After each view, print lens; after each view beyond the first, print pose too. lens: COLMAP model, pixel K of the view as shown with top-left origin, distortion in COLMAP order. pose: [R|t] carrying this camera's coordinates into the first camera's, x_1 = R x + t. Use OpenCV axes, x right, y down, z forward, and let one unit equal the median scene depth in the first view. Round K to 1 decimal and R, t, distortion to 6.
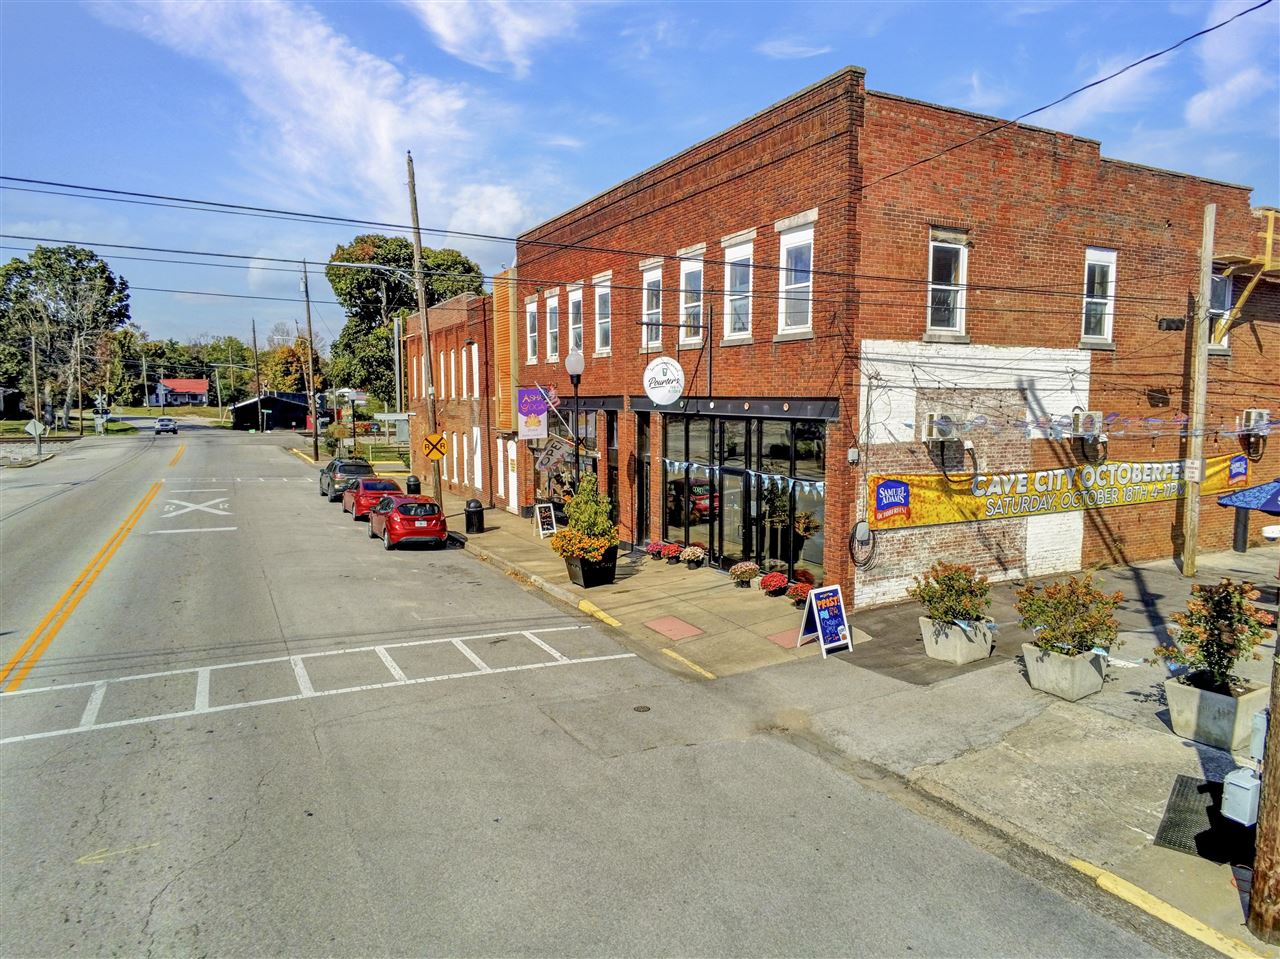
lens RADIAL K [[832.6, 0, 640.0], [0, 832.6, 479.5], [0, 0, 1]] dist [-0.001159, -0.000122]
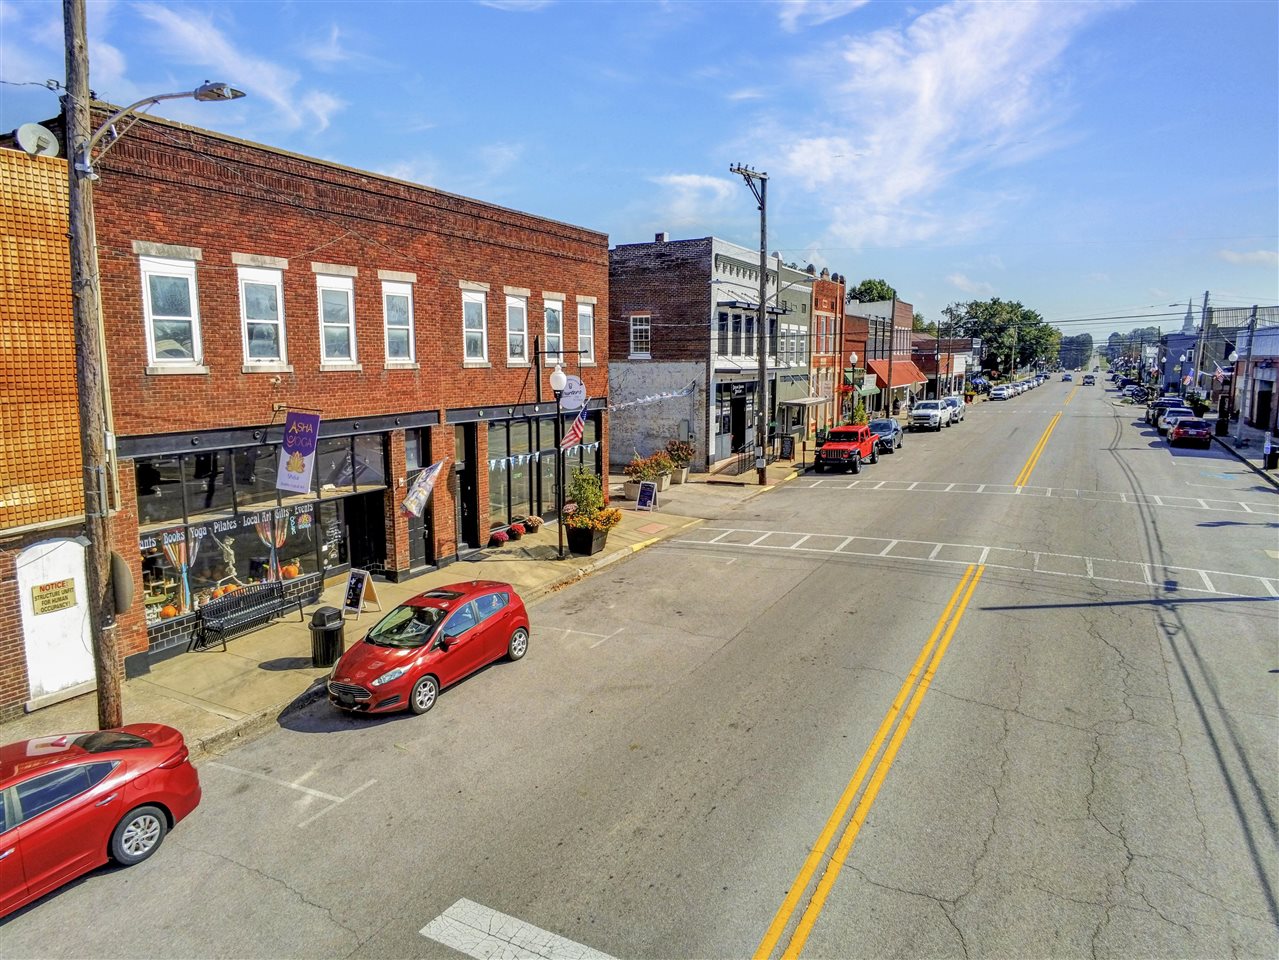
lens RADIAL K [[831.9, 0, 639.5], [0, 831.9, 480.0], [0, 0, 1]] dist [-0.001159, -0.000122]
pose [[-0.568566, -0.119577, 0.813901, -1.413455], [0.081936, 0.976228, 0.200664, -0.291479], [-0.818547, 0.180779, -0.545252, 2.007021]]
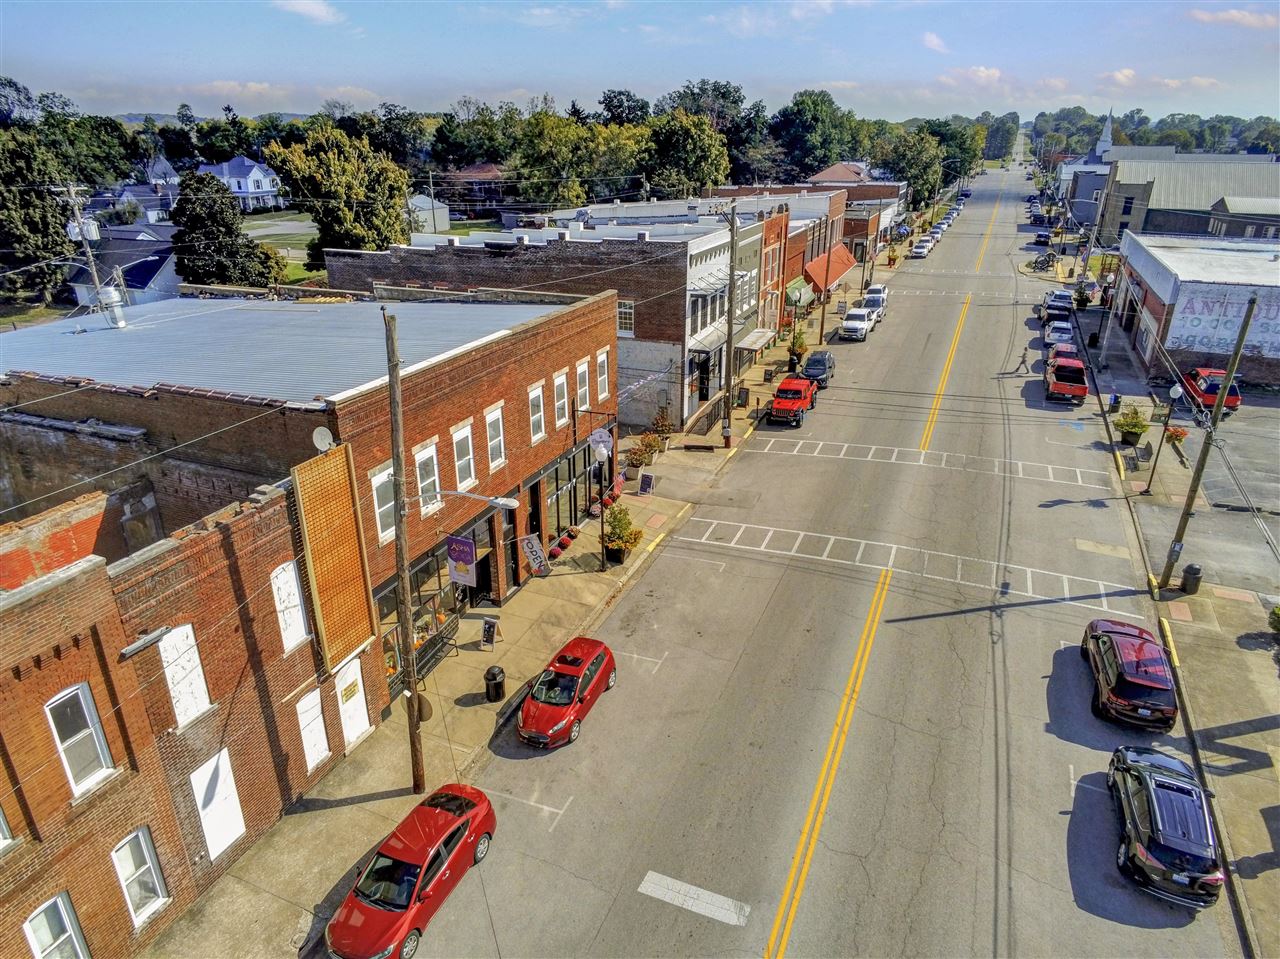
lens RADIAL K [[832.6, 0, 640.0], [0, 832.6, 479.5], [0, 0, 1]] dist [-0.001159, -0.000122]
pose [[-0.645226, -0.295175, 0.704667, -1.627956], [0.076309, 0.892837, 0.443869, -1.026826], [-0.760172, 0.340168, -0.553557, 2.369197]]
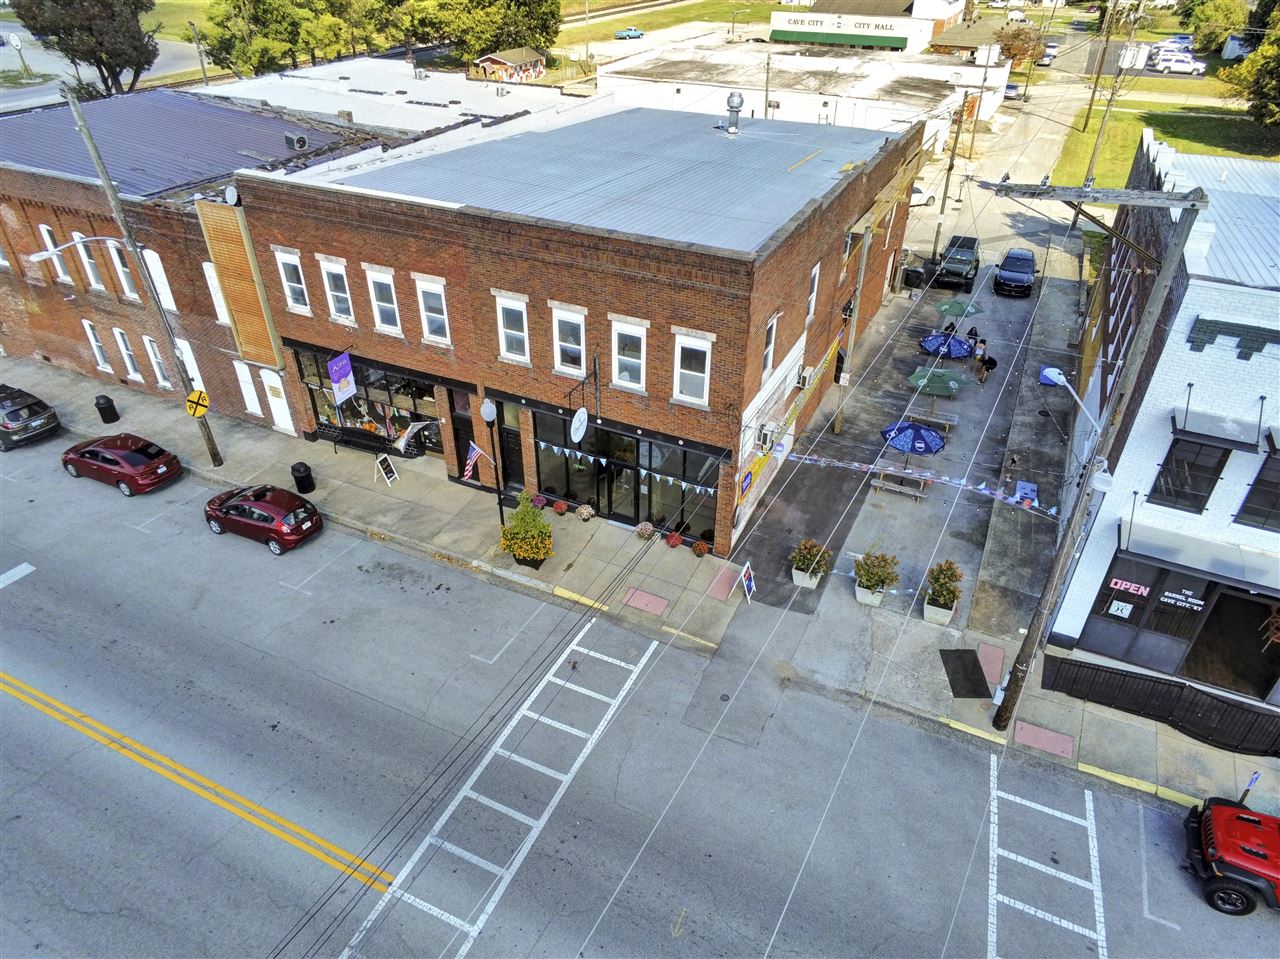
lens RADIAL K [[828.5, 0, 640.0], [0, 828.5, 479.5], [0, 0, 1]] dist [0.002646, 0.000629]
pose [[0.799414, -0.332708, 0.500242, -0.693617], [0.052329, 0.868051, 0.493710, -0.820555], [-0.598497, -0.368502, 0.711342, -0.041023]]
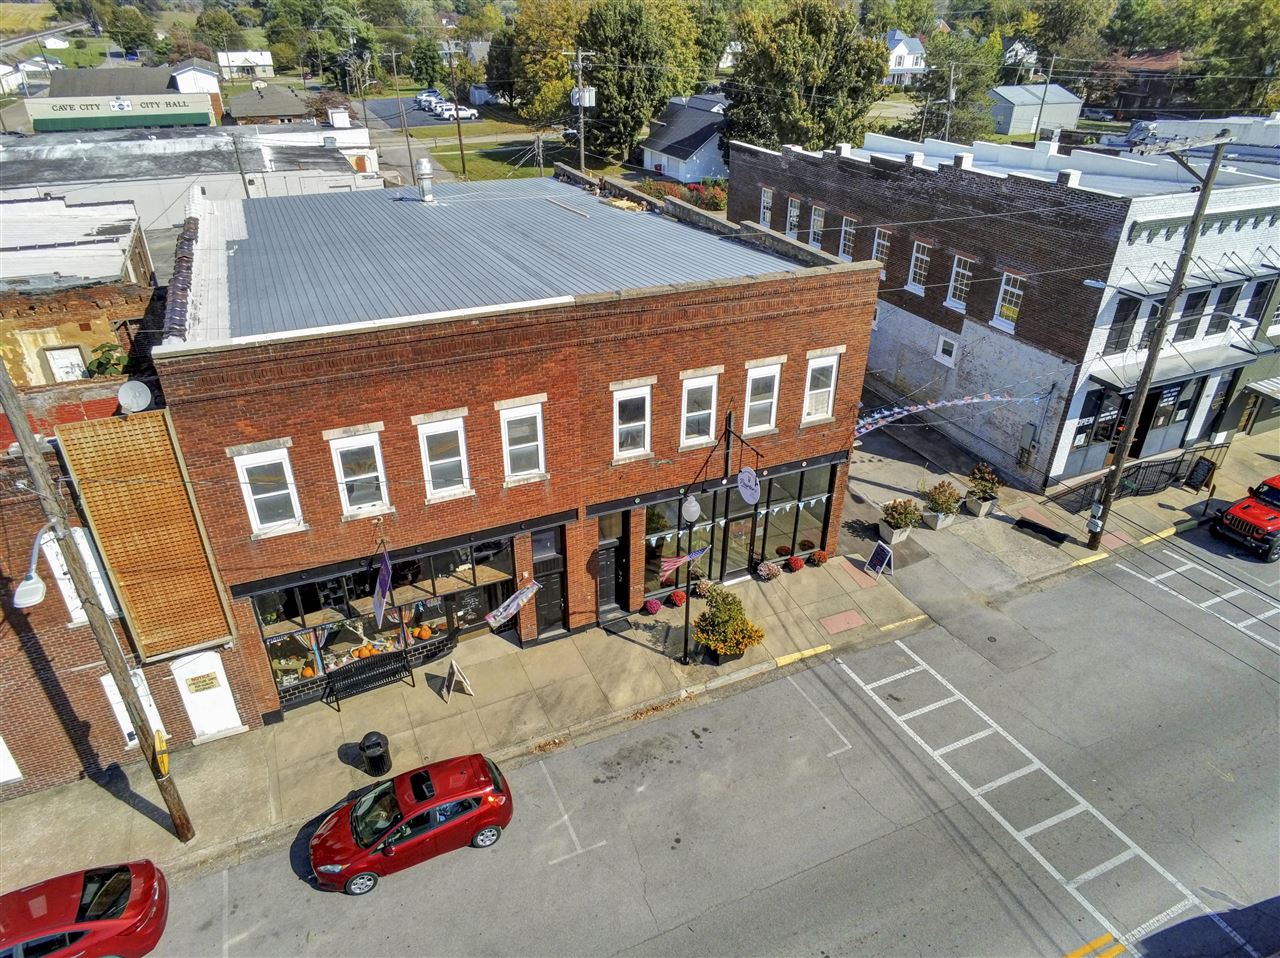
lens RADIAL K [[832.6, 0, 640.0], [0, 832.6, 479.0], [0, 0, 1]] dist [-0.001159, -0.000122]
pose [[0.055709, -0.498461, 0.865120, -1.246758], [0.088406, 0.865525, 0.493001, -0.895391], [-0.994525, 0.049017, 0.092284, 1.239168]]
